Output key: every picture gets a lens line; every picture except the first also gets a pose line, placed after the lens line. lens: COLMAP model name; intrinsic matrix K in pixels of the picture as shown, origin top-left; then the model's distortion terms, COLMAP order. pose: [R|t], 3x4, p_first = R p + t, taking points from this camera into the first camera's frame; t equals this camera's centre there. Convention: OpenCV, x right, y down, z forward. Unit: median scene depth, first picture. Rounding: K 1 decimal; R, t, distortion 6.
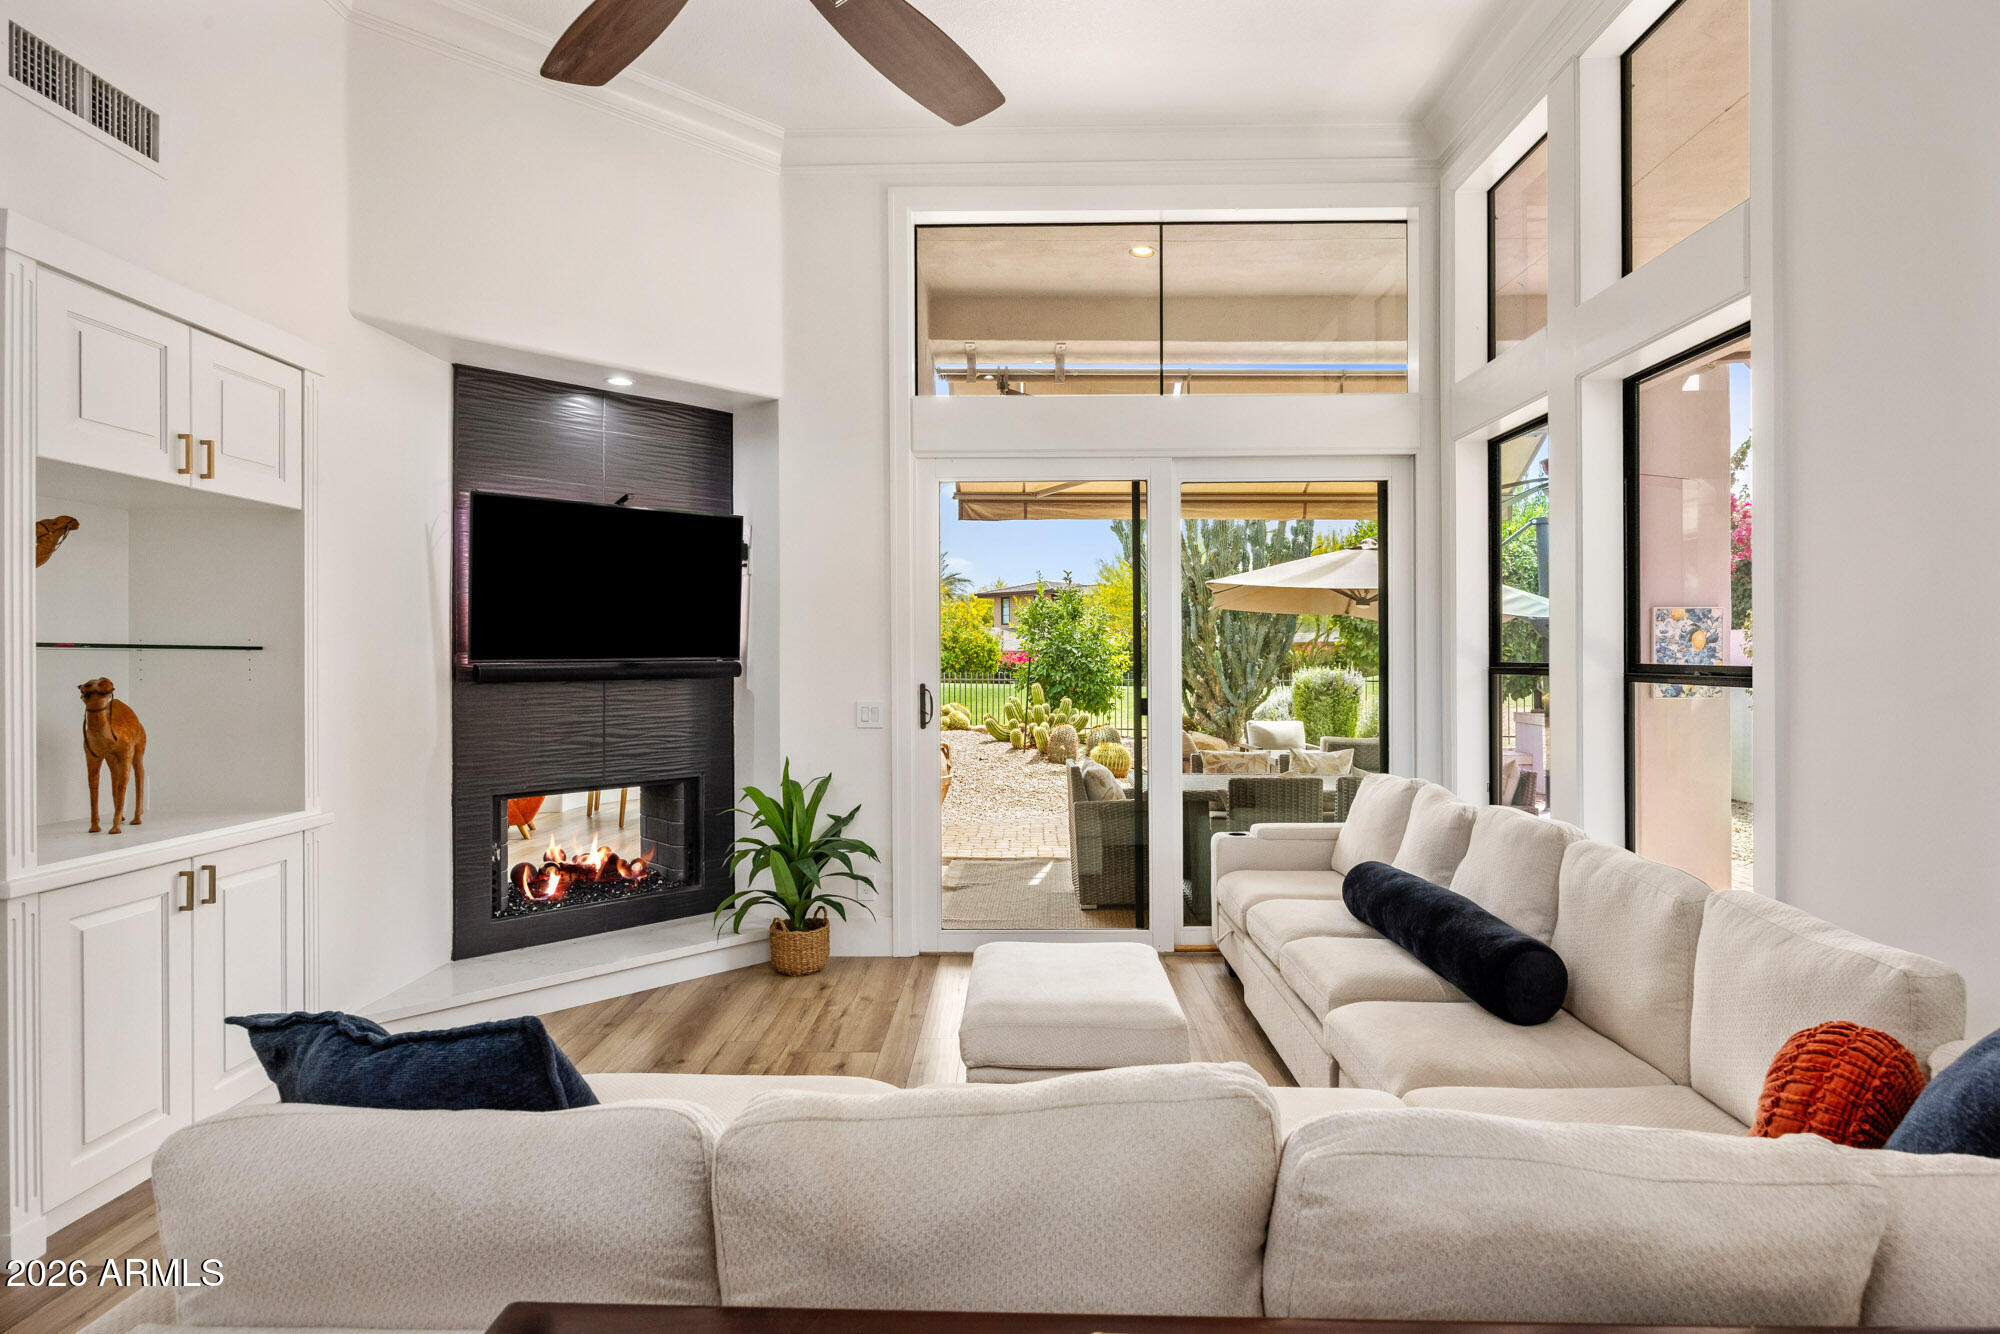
lens RADIAL K [[1031.3, 0, 1043.7], [0, 1031.3, 662.4], [0, 0, 1]] dist [0.005922, 0.000262]
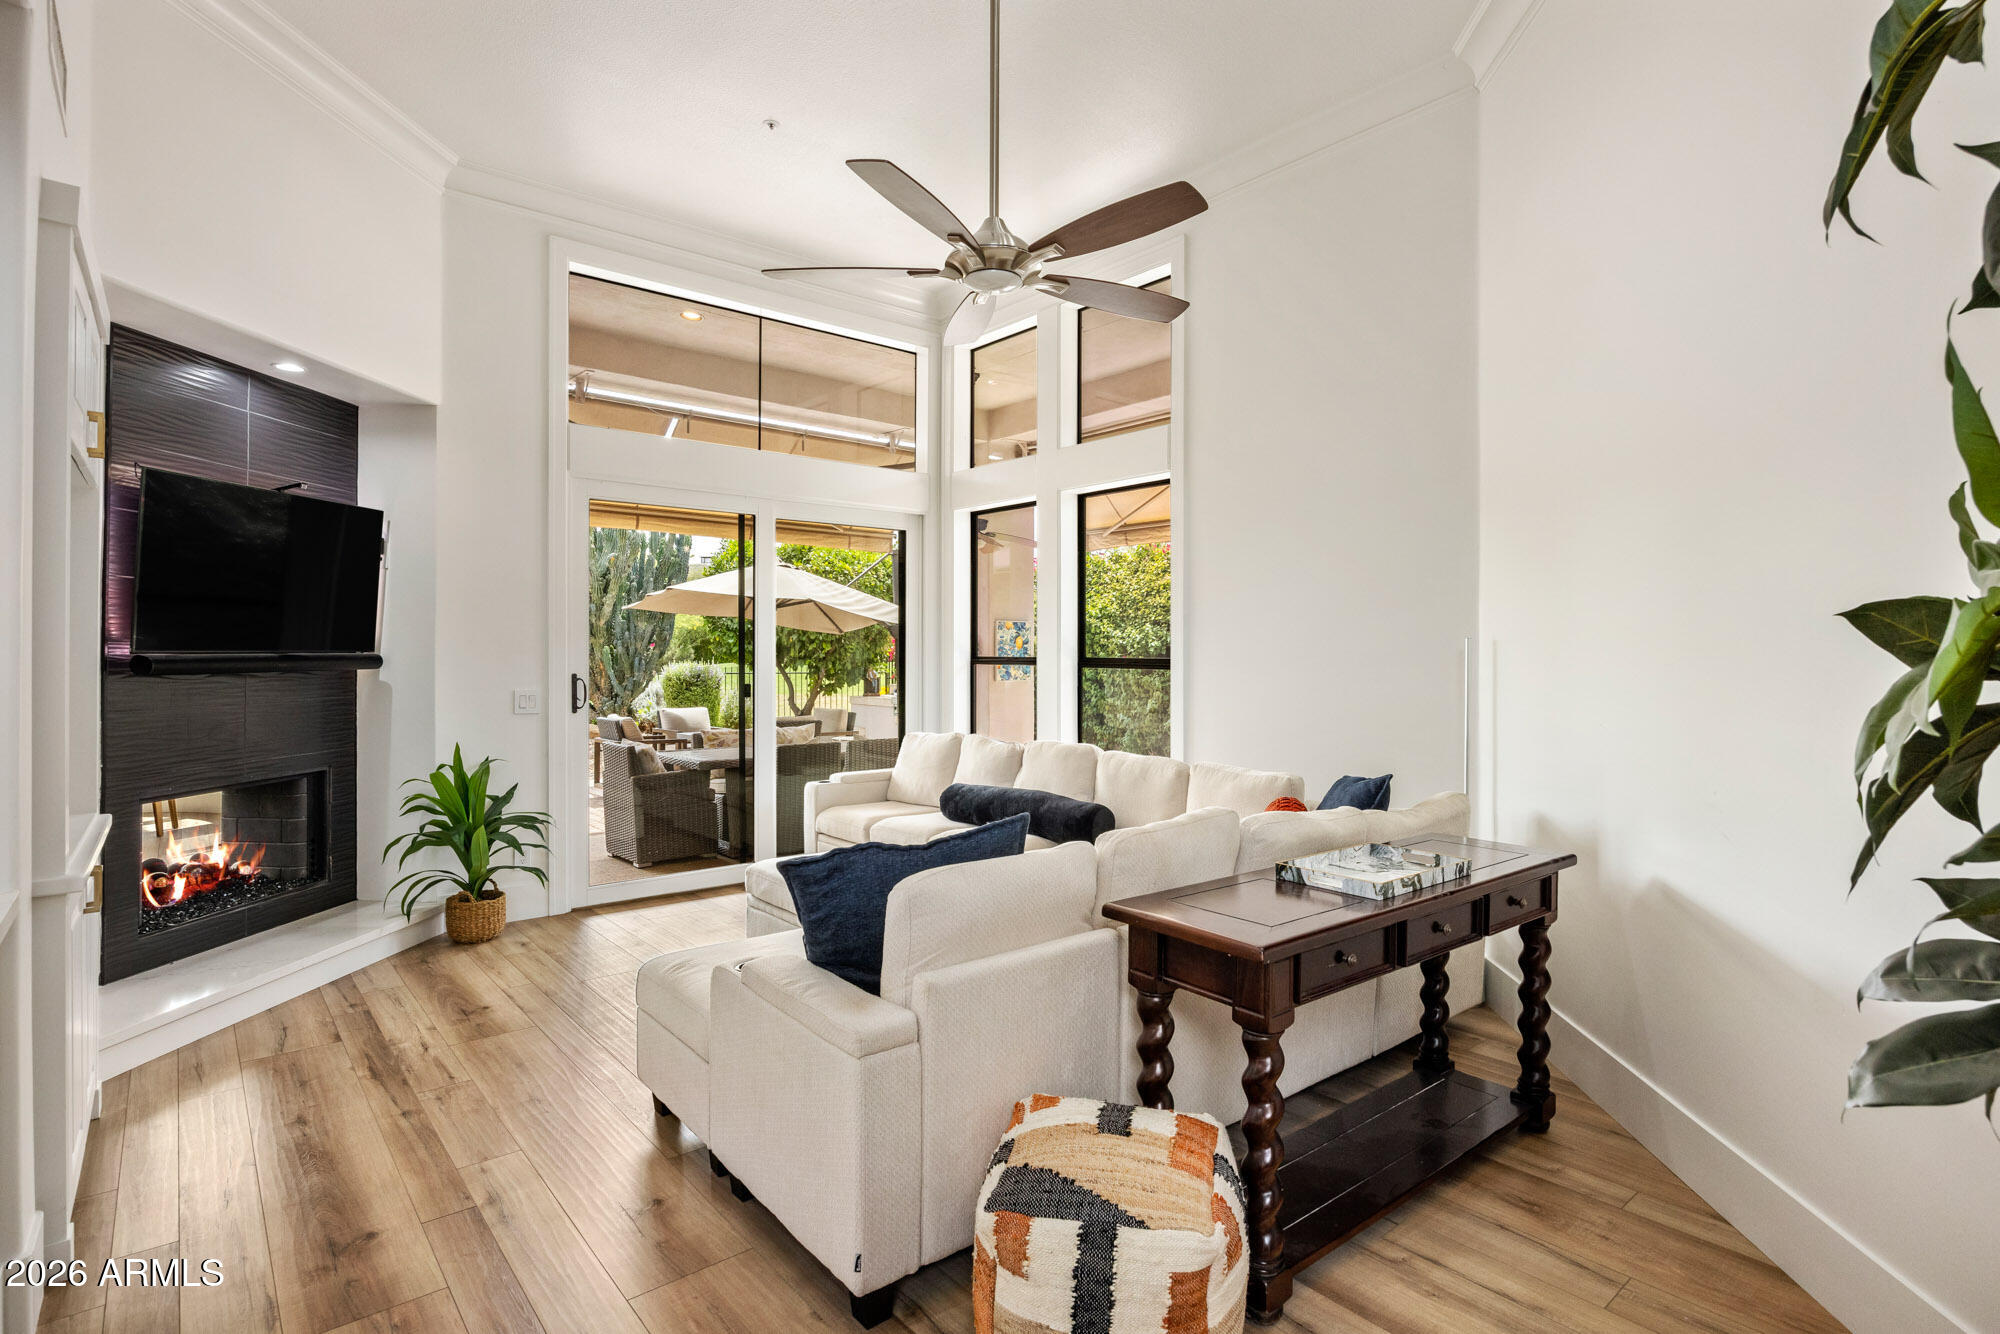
lens RADIAL K [[962.9, 0, 1009.3], [0, 962.9, 661.0], [0, 0, 1]] dist [-0.000584, 0.000126]
pose [[0.762460, -0.000611, 0.647035, -0.440092], [-0.001098, 0.999997, 0.002239, 0.003648], [-0.647034, -0.002418, 0.762457, -0.126107]]
